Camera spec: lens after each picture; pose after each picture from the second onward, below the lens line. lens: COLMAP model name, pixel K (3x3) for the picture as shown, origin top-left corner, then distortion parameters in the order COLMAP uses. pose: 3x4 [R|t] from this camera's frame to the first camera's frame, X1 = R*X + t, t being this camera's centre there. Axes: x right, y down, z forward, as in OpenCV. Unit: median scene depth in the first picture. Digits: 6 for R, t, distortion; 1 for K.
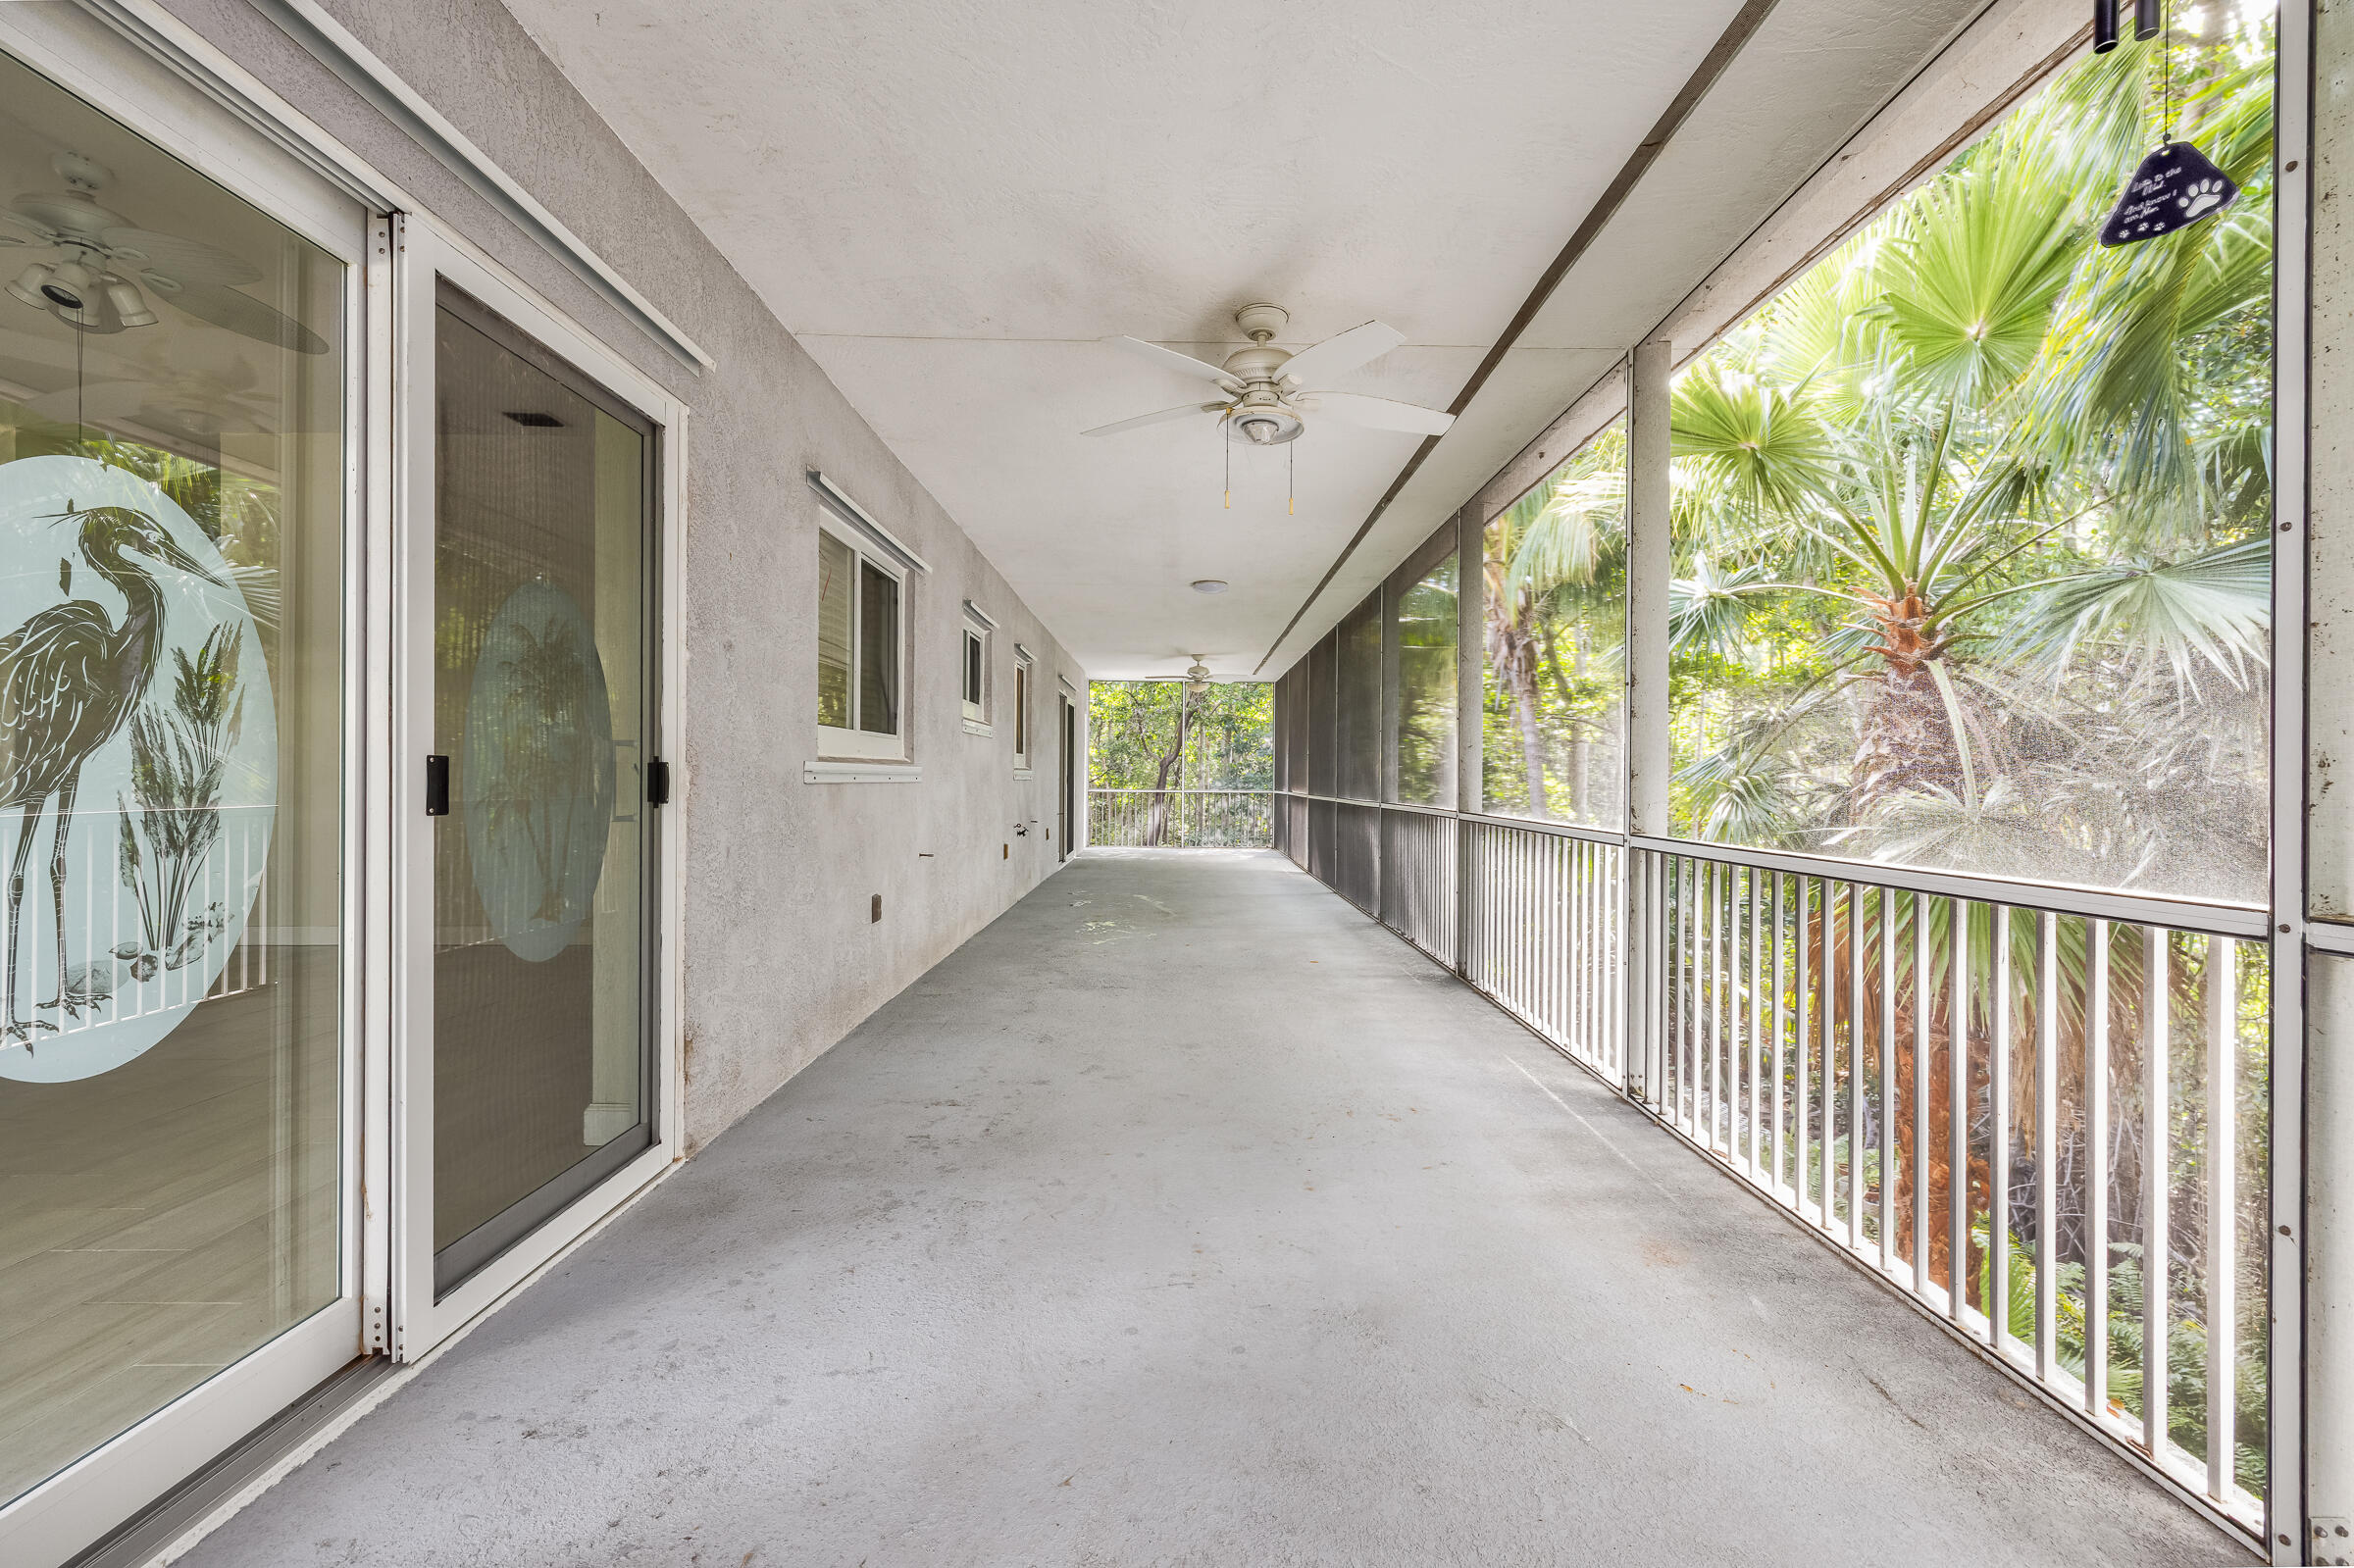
lens RADIAL K [[1001.1, 0, 1176.5], [0, 1001.1, 774.6], [0, 0, 1]] dist [0.000908, 0.000630]
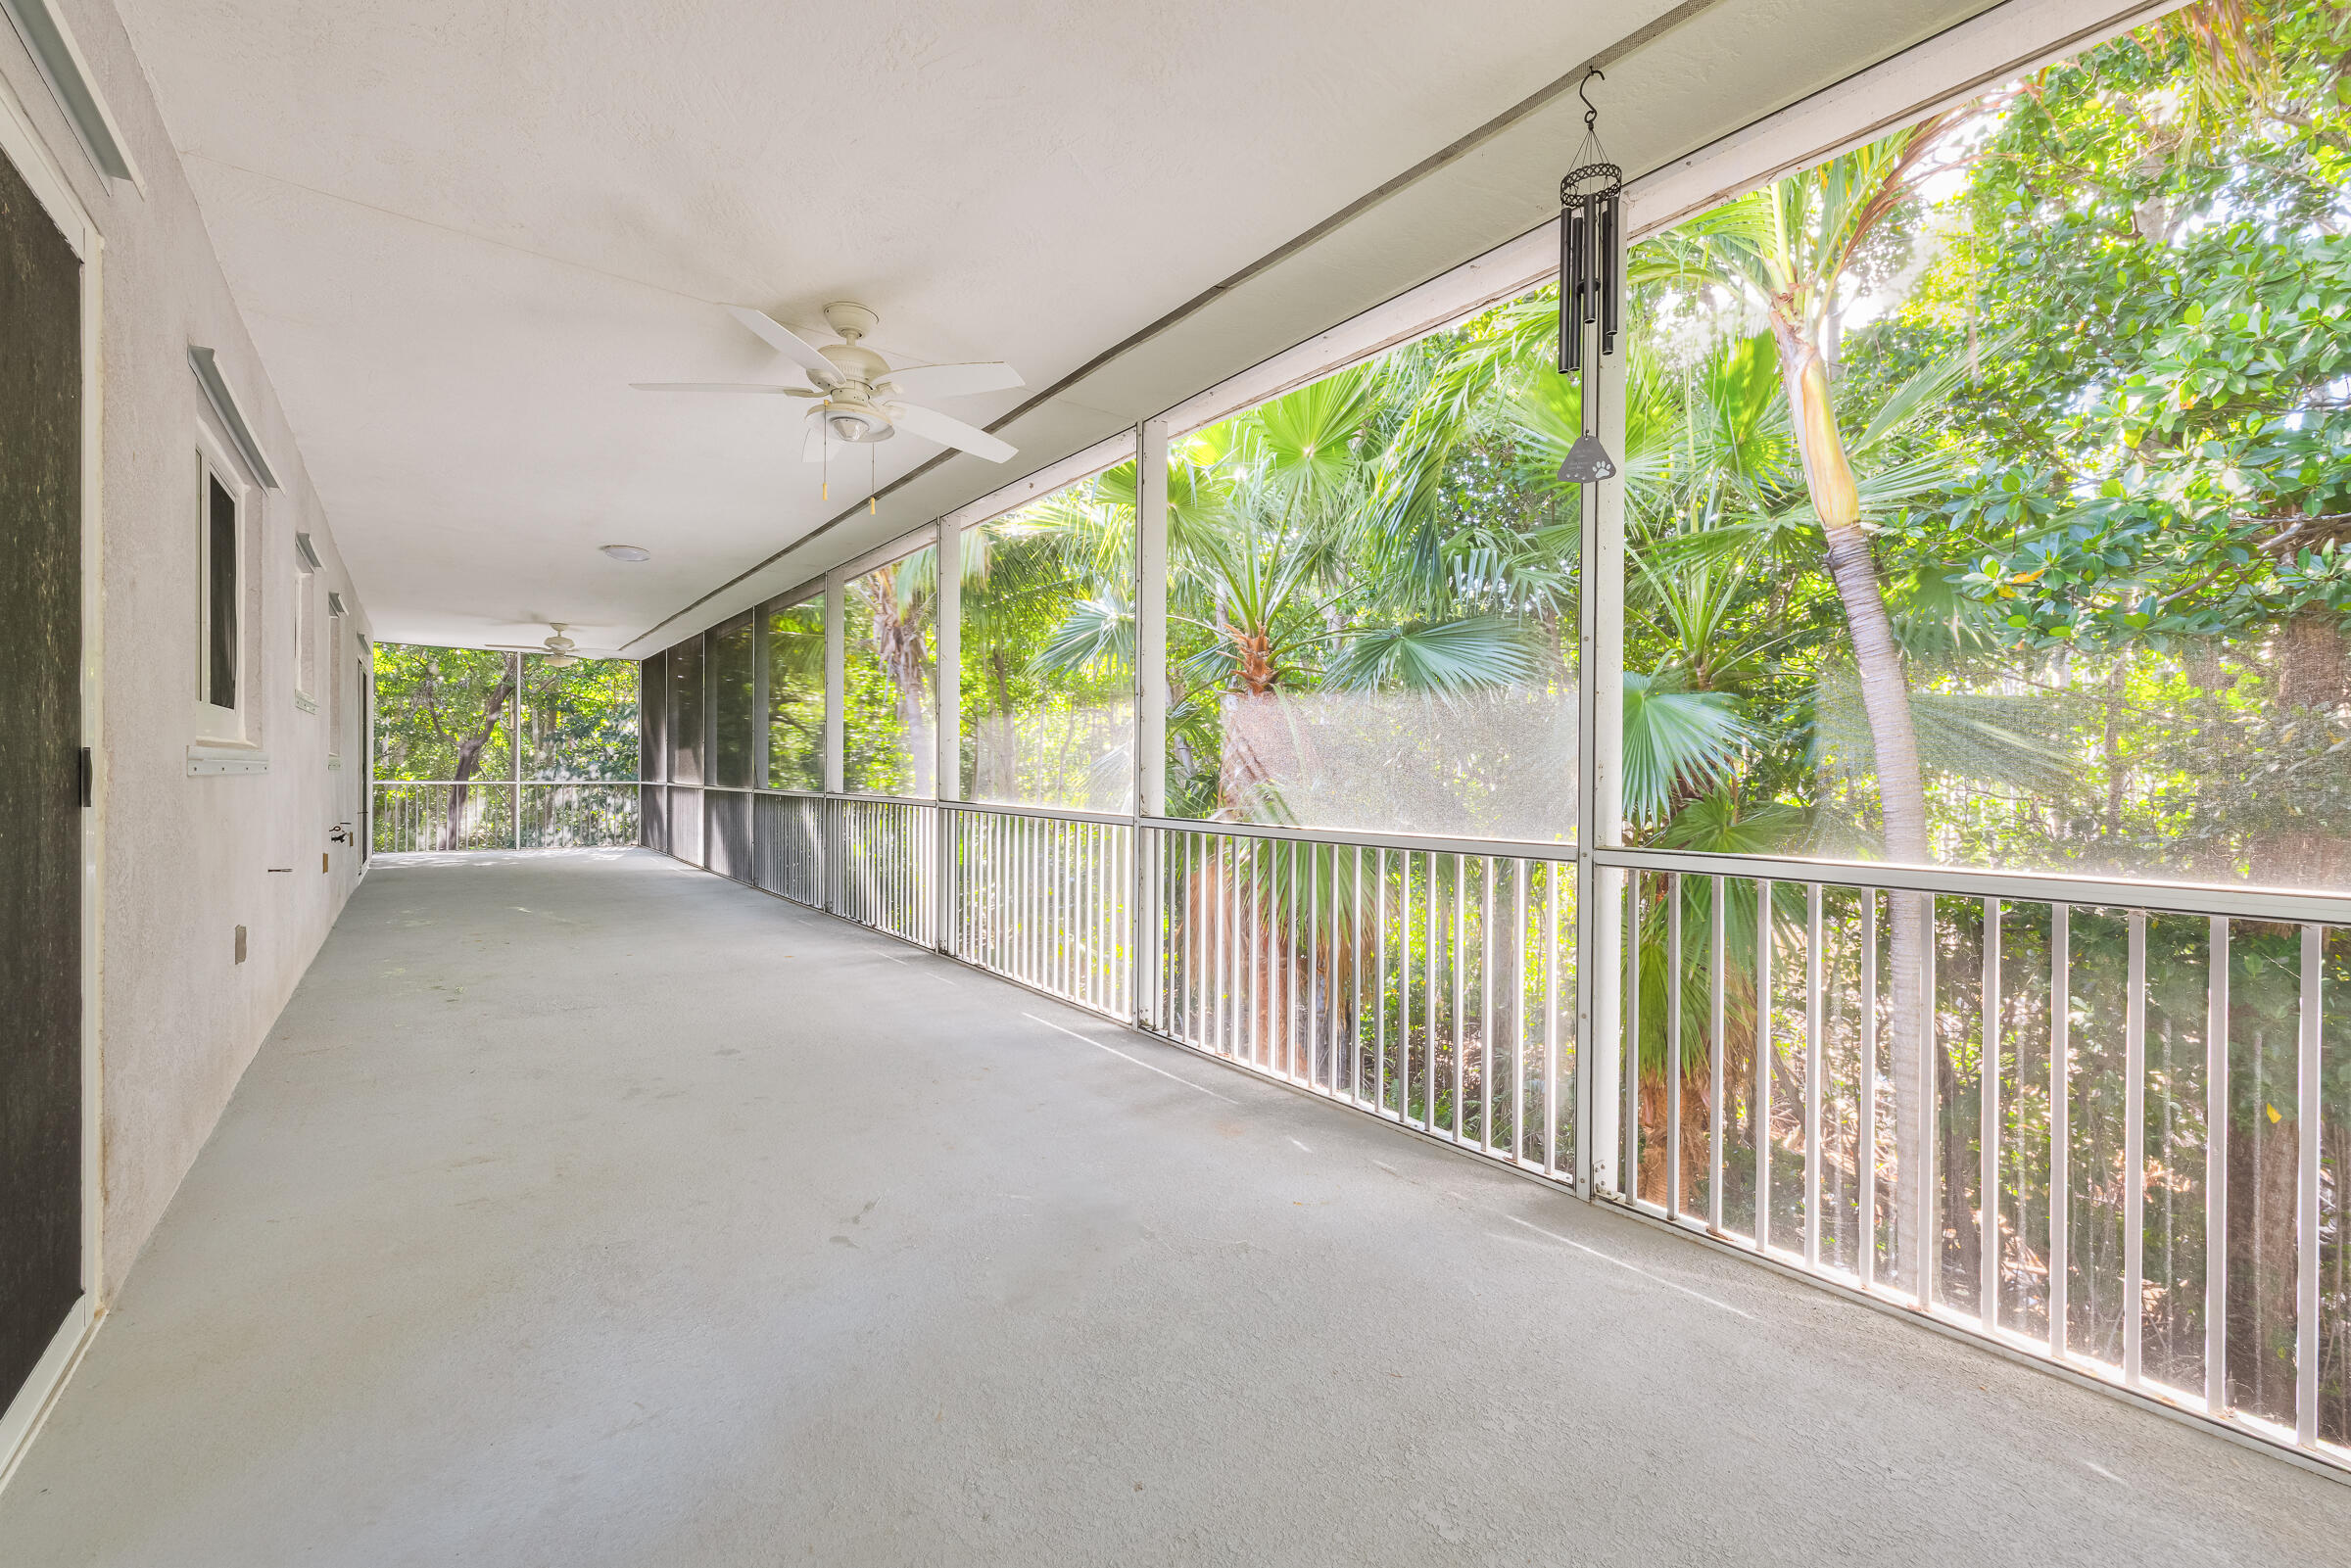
lens RADIAL K [[999.8, 0, 1175.0], [0, 999.8, 774.6], [0, 0, 1]] dist [0.000908, 0.000630]
pose [[0.798347, -0.001177, 0.602197, -0.223010], [-0.005438, 0.999943, 0.009165, -0.002840], [-0.602173, -0.010591, 0.798295, -0.008105]]
